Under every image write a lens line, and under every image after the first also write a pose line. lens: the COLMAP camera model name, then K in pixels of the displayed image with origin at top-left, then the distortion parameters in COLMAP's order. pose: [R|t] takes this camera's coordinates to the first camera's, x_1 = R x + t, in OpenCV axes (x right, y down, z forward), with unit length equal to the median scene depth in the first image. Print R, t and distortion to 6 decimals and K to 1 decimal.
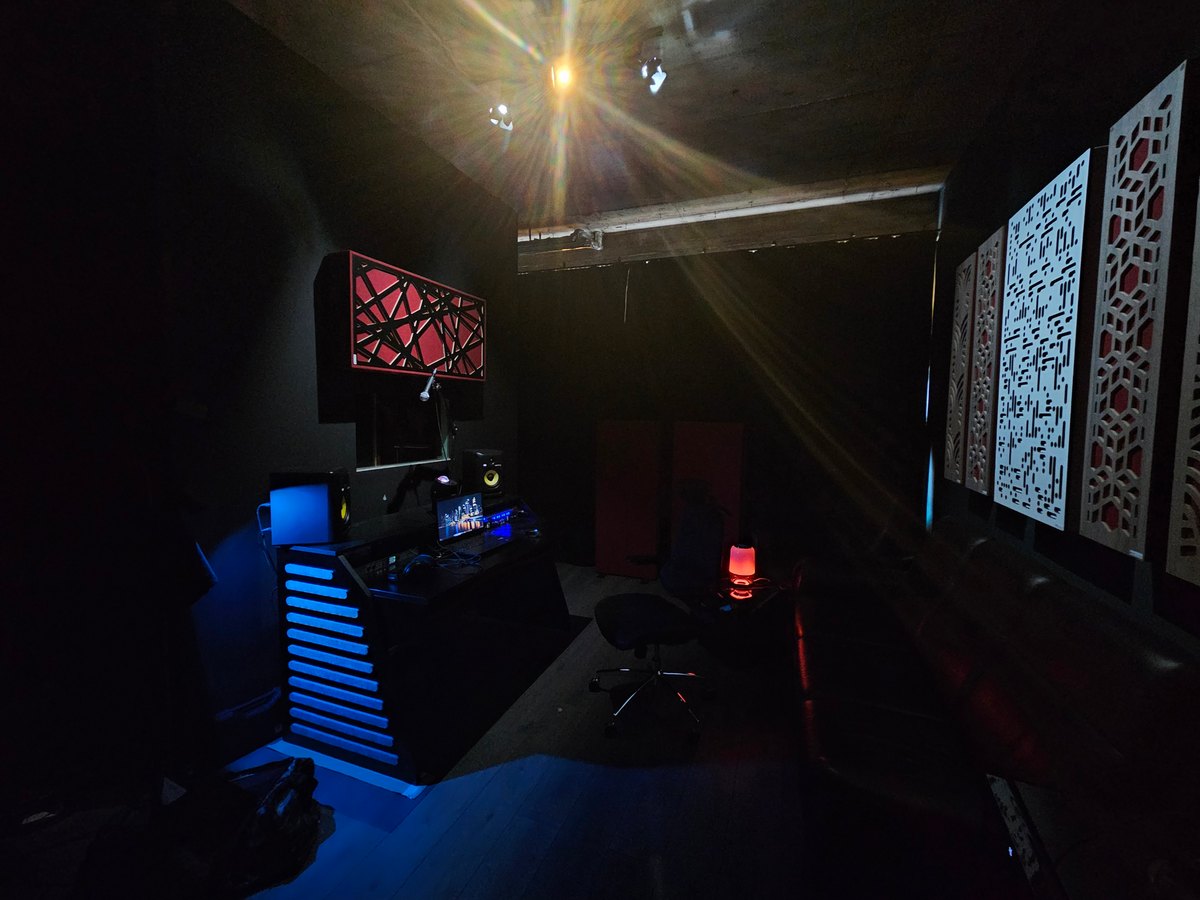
lens RADIAL K [[504.0, 0, 600.0], [0, 504.0, 450.0], [0, 0, 1]] dist [0.000307, -0.000216]
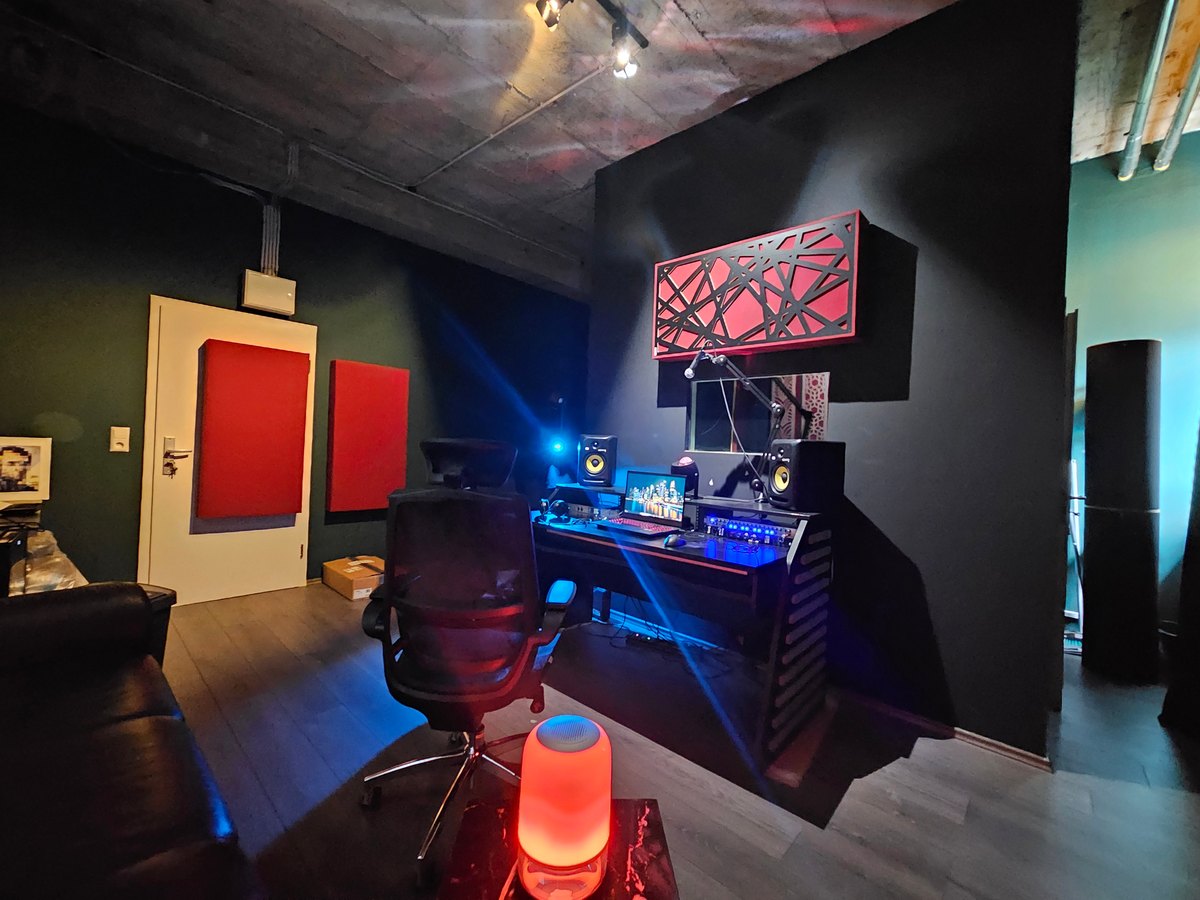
lens RADIAL K [[493.3, 0, 599.1], [0, 493.3, 443.6], [0, 0, 1]] dist [-0.000025, -0.000113]
pose [[-0.348345, -0.026760, -0.936984, 0.600971], [-0.116407, 0.993090, 0.014915, 0.033157], [0.930110, 0.114267, -0.349053, 1.205950]]
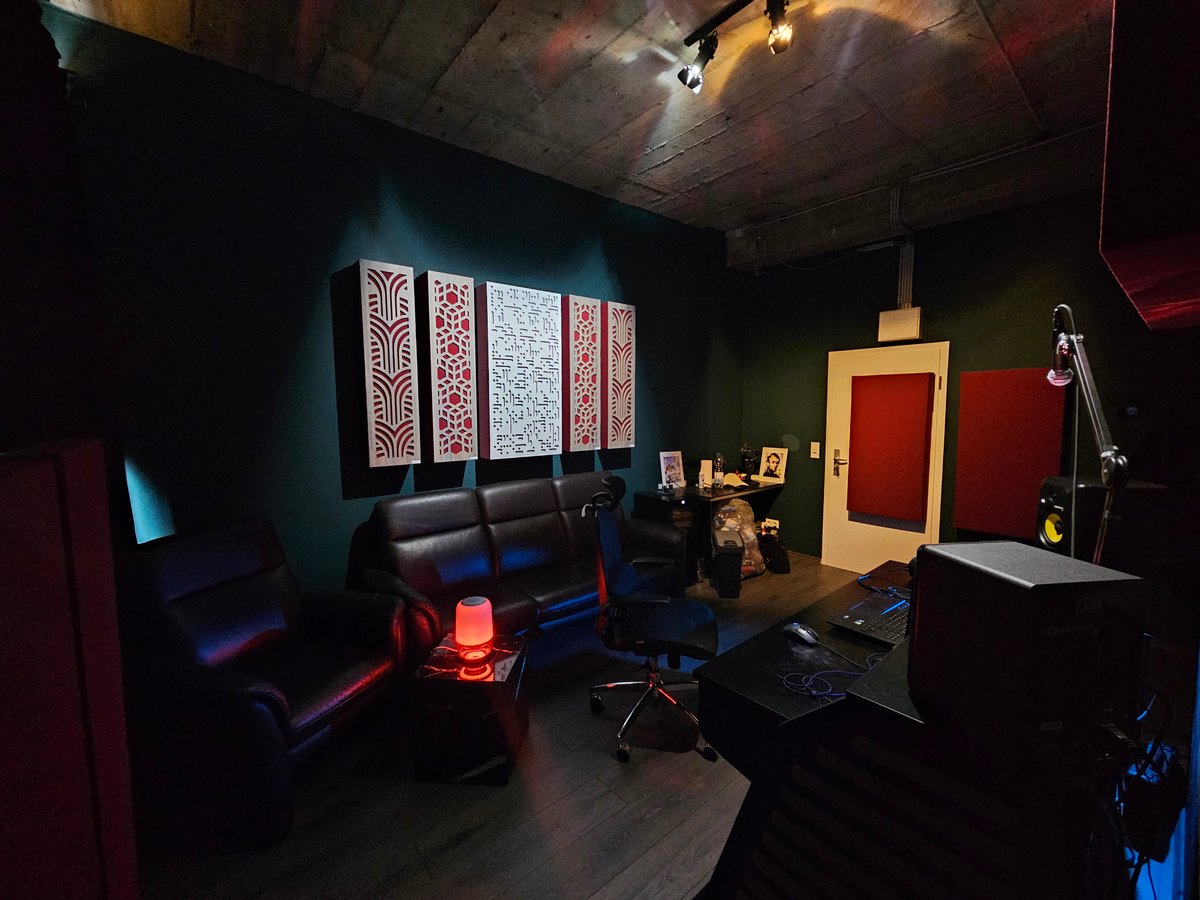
lens RADIAL K [[504.0, 0, 600.0], [0, 504.0, 450.0], [0, 0, 1]] dist [0.000307, -0.000216]
pose [[-0.874203, -0.045628, 0.483411, -0.213126], [0.032374, 0.987883, 0.151789, -0.118168], [-0.484479, 0.148344, -0.862133, 1.670538]]
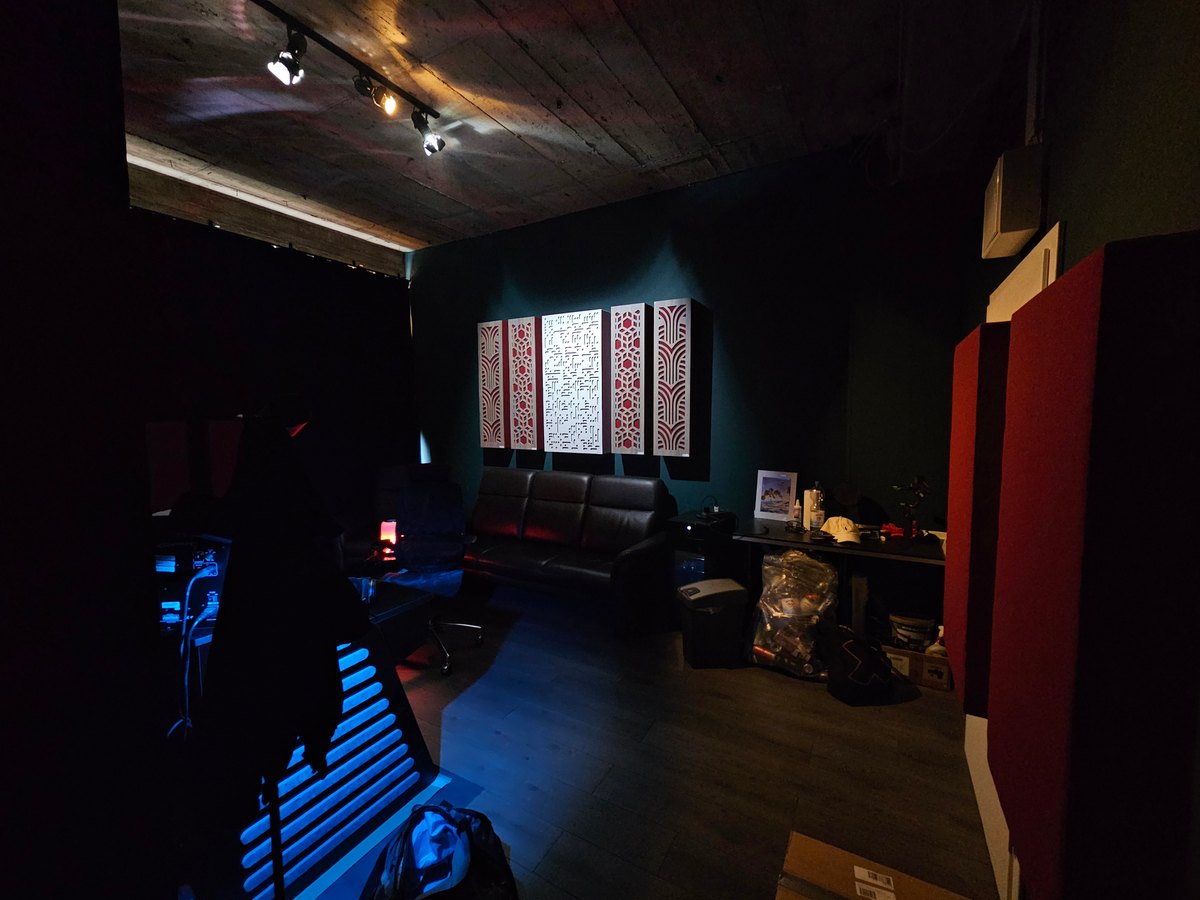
lens RADIAL K [[443.2, 0, 658.2], [0, 443.2, 442.6], [0, 0, 1]] dist [-0.035256, 0.000050]
pose [[0.084291, -0.081467, 0.993105, -0.740929], [0.069903, 0.994680, 0.075663, -0.027823], [-0.993986, 0.063044, 0.089538, 0.287665]]
